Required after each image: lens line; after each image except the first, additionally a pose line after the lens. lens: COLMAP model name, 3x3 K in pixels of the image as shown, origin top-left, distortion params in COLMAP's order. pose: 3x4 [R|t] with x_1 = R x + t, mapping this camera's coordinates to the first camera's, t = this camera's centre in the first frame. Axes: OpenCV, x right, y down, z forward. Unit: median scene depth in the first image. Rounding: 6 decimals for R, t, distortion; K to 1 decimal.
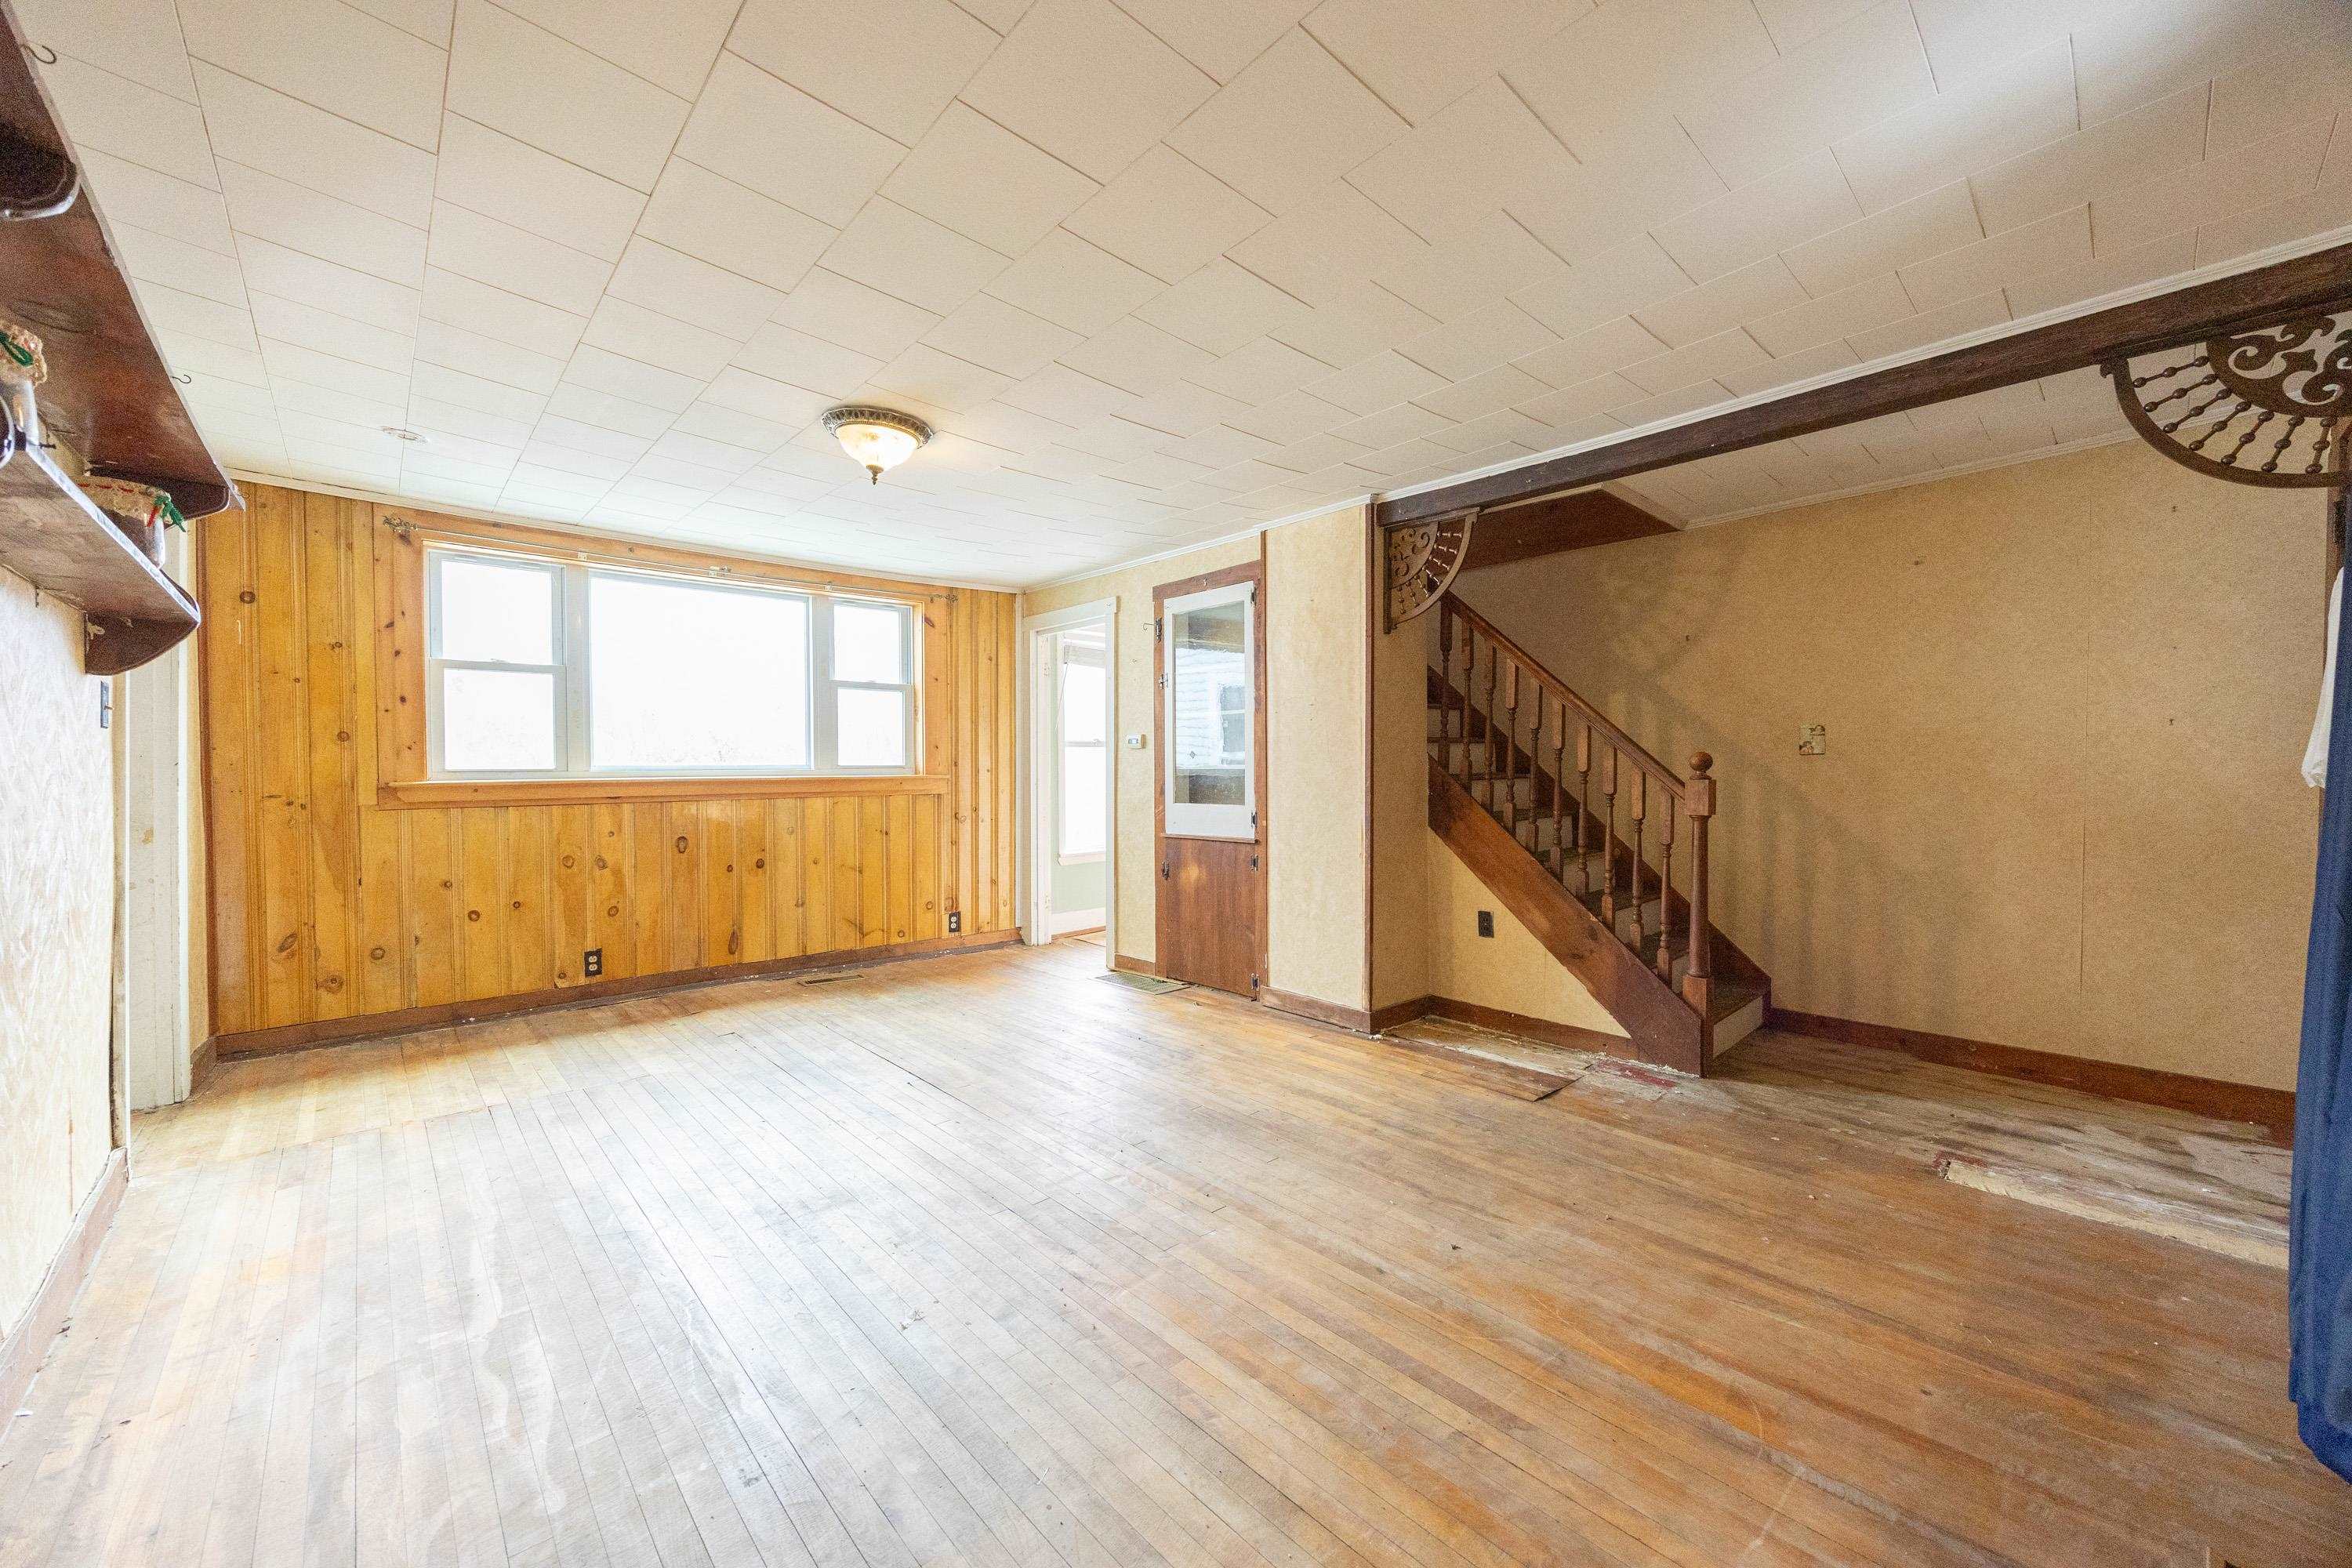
lens RADIAL K [[897.1, 0, 1186.4], [0, 897.1, 778.5], [0, 0, 1]] dist [-0.005759, 0.000862]
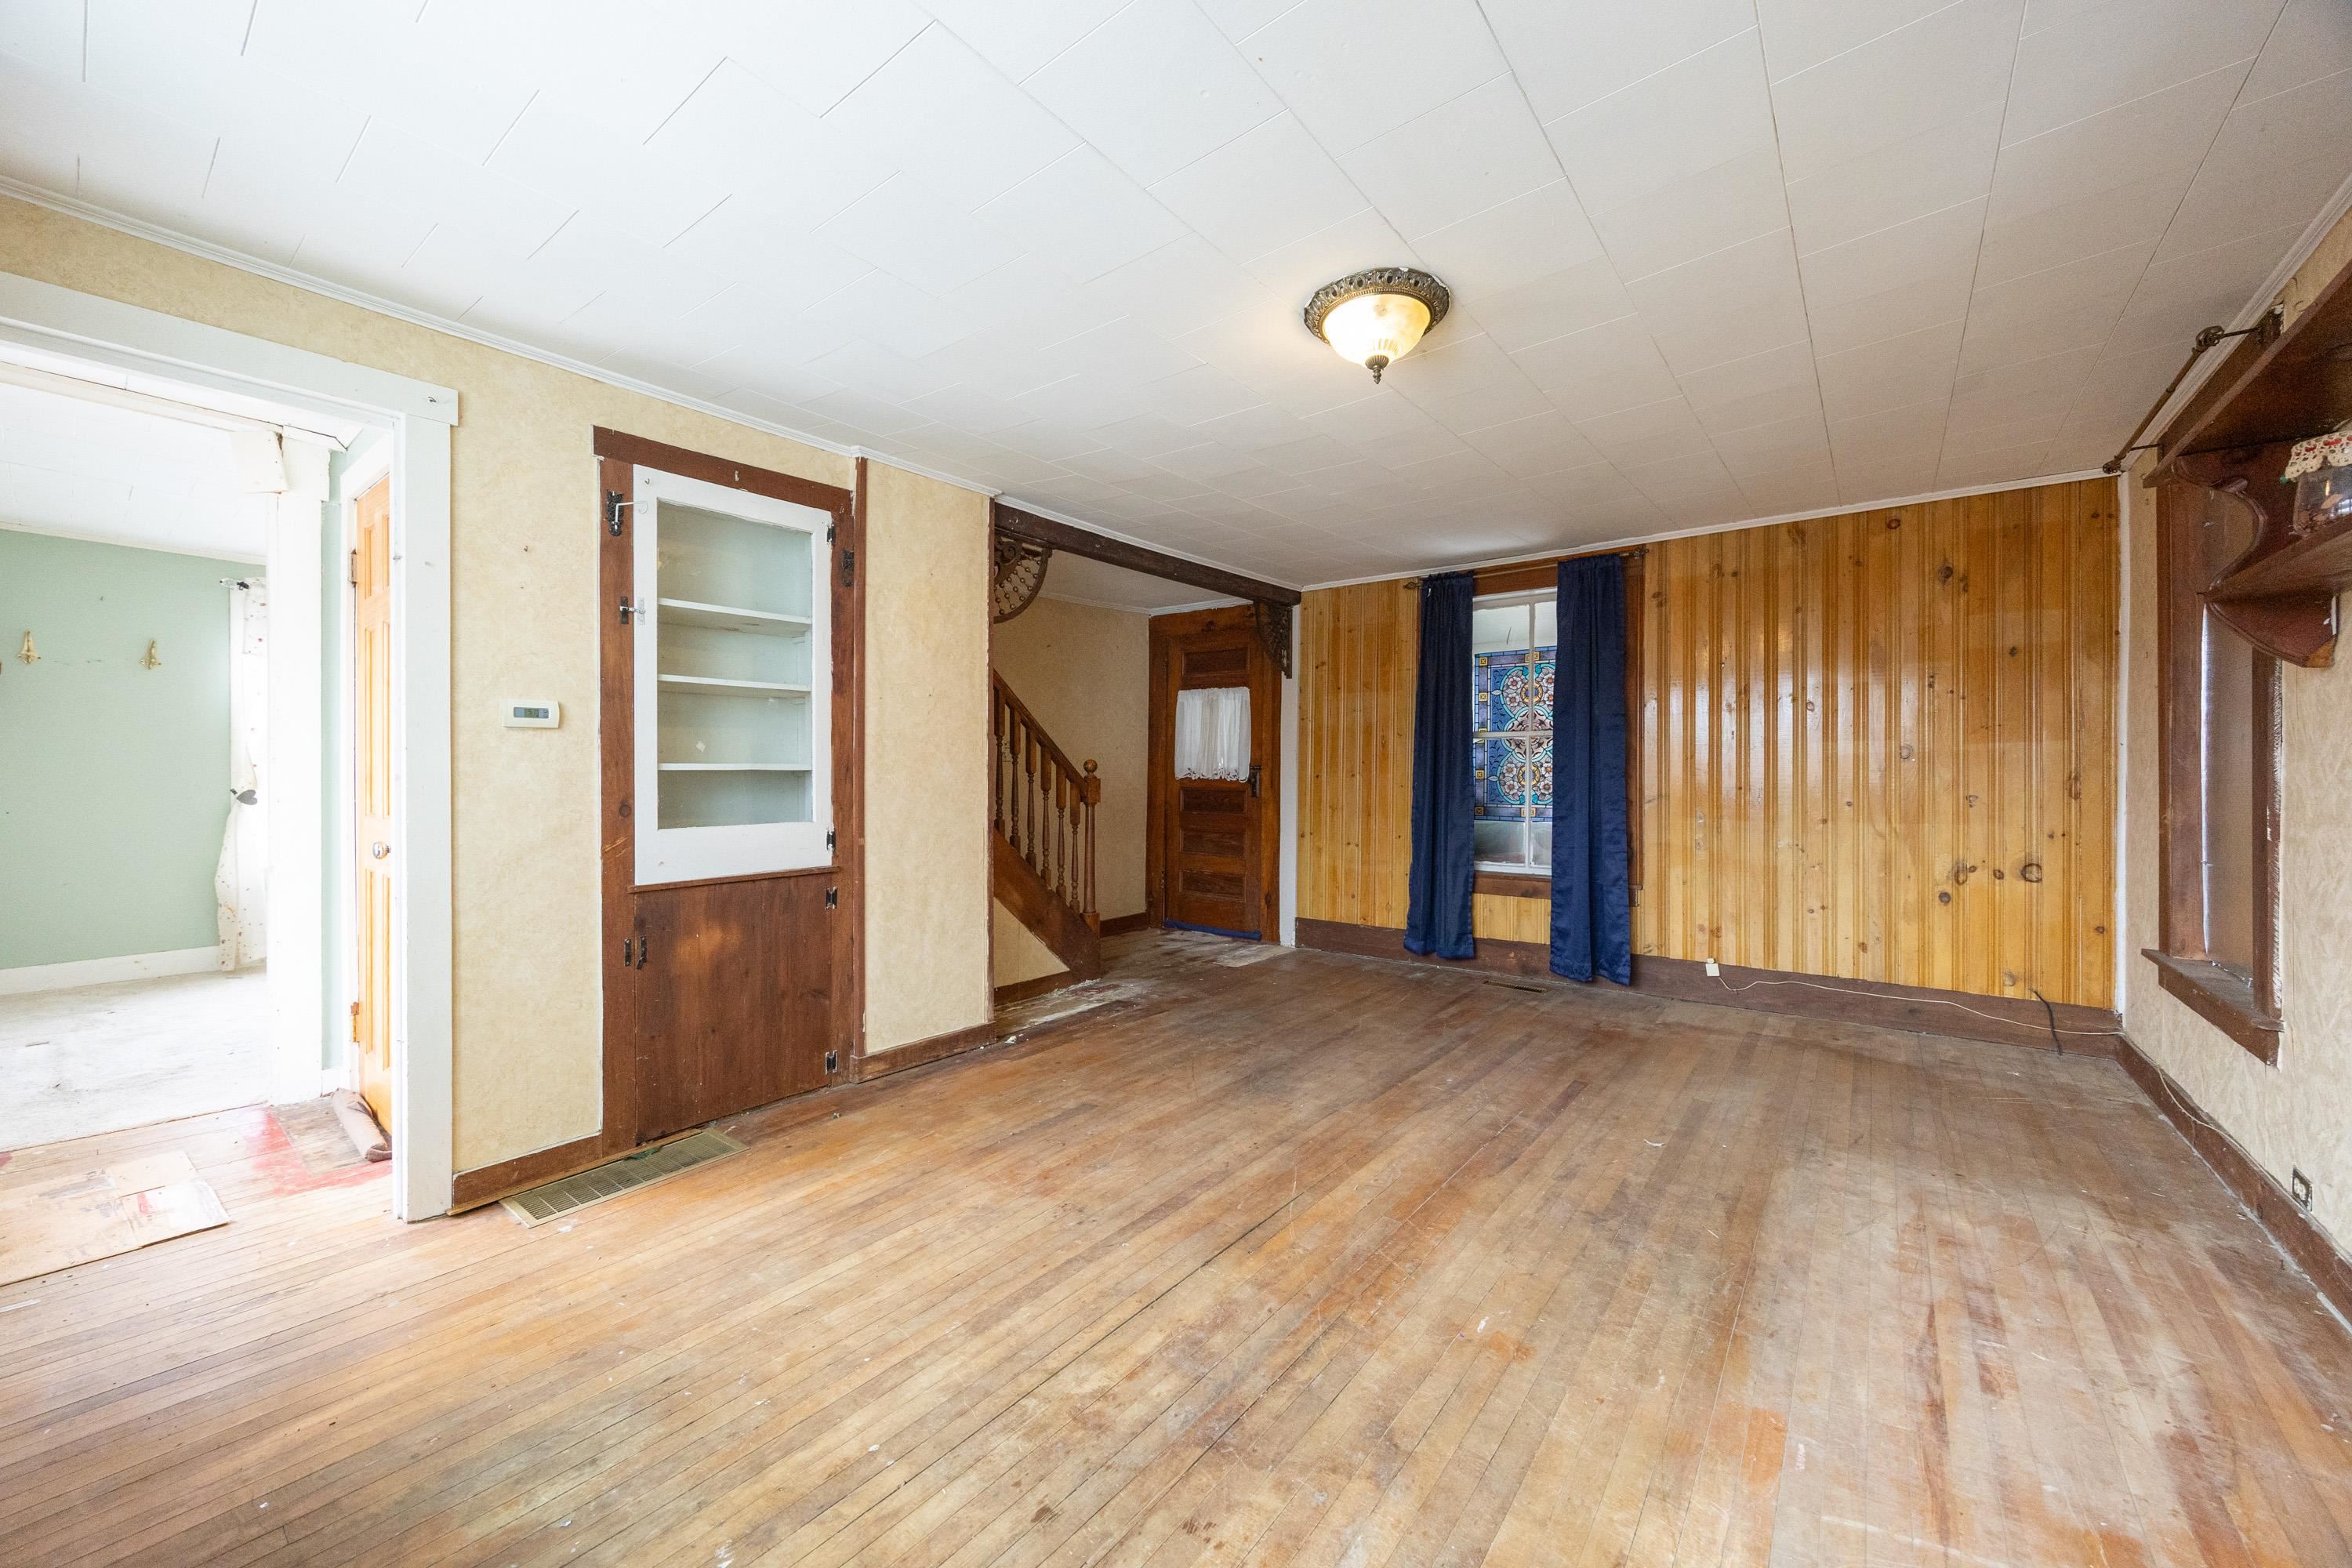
lens RADIAL K [[897.1, 0, 1185.1], [0, 897.1, 772.6], [0, 0, 1]] dist [-0.005759, 0.000862]
pose [[-0.154580, 0.001148, 0.987980, -0.687907], [0.010479, 0.999945, 0.000477, -0.005699], [-0.987925, 0.010427, -0.154583, 0.824795]]
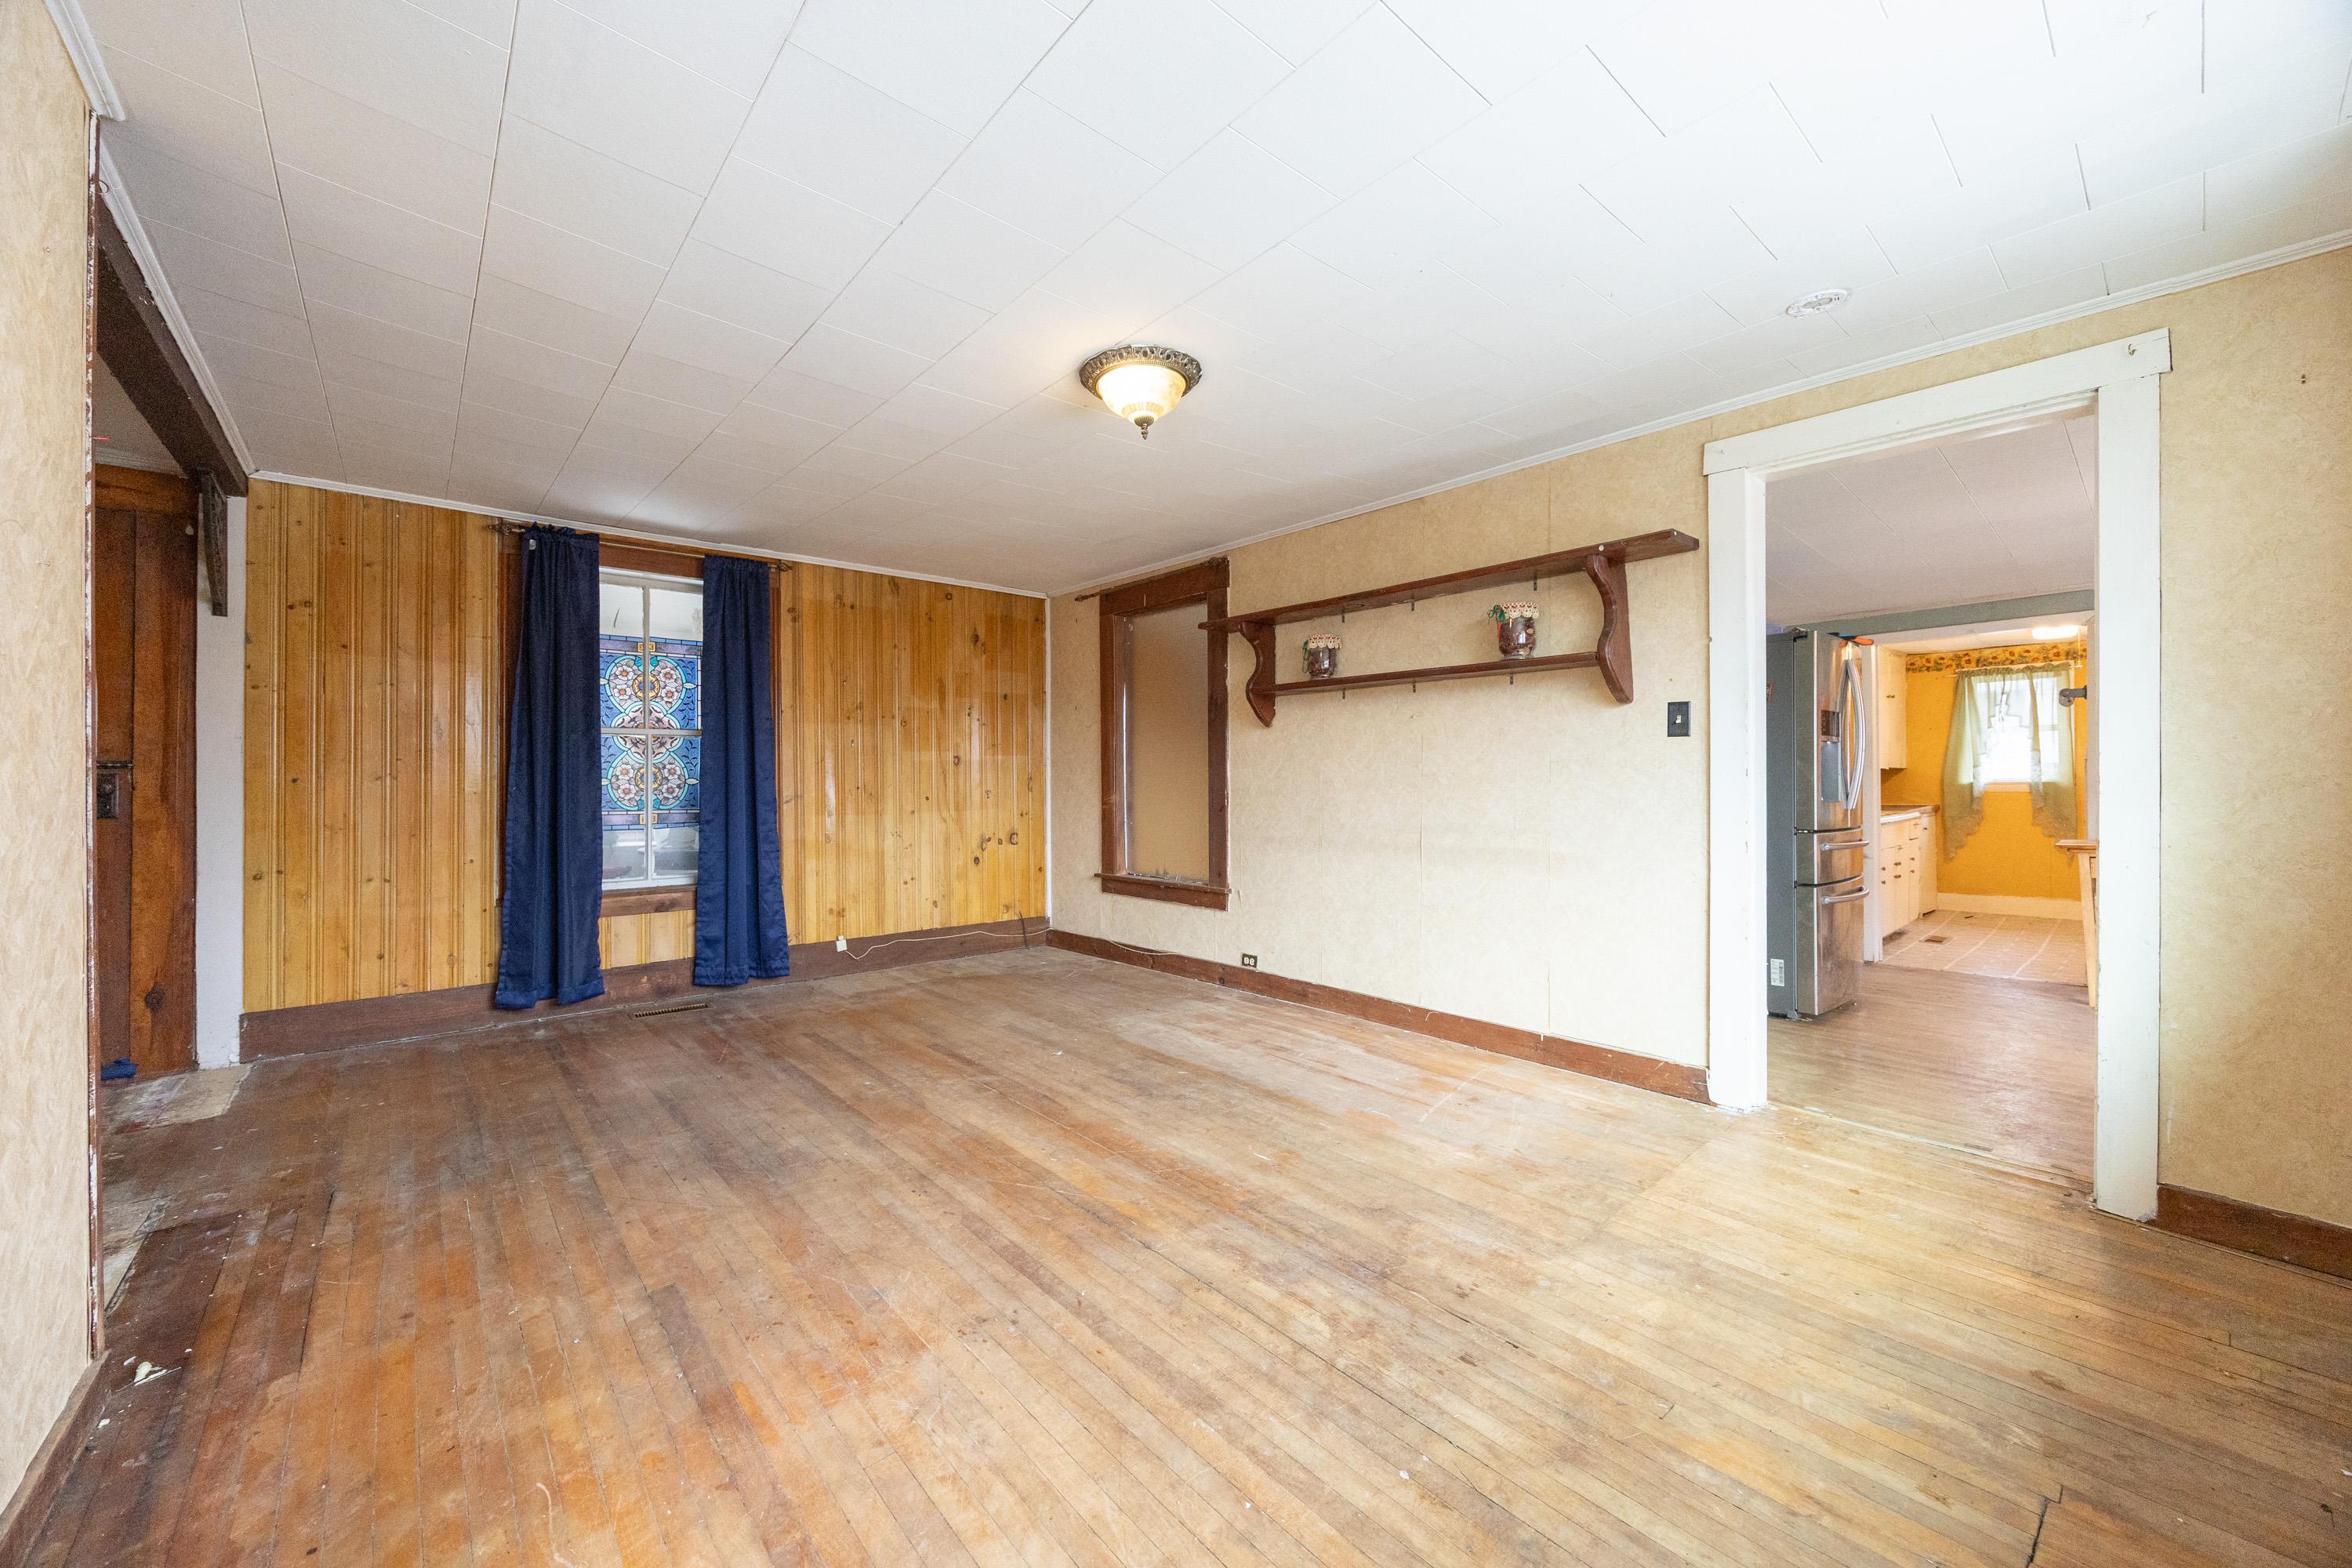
lens RADIAL K [[897.1, 0, 1153.6], [0, 897.1, 780.8], [0, 0, 1]] dist [-0.005759, 0.000862]
pose [[-0.999205, 0.003826, 0.039687, -0.252185], [0.004327, 0.999912, 0.012557, -0.004267], [-0.039635, 0.012719, -0.999133, 1.218190]]
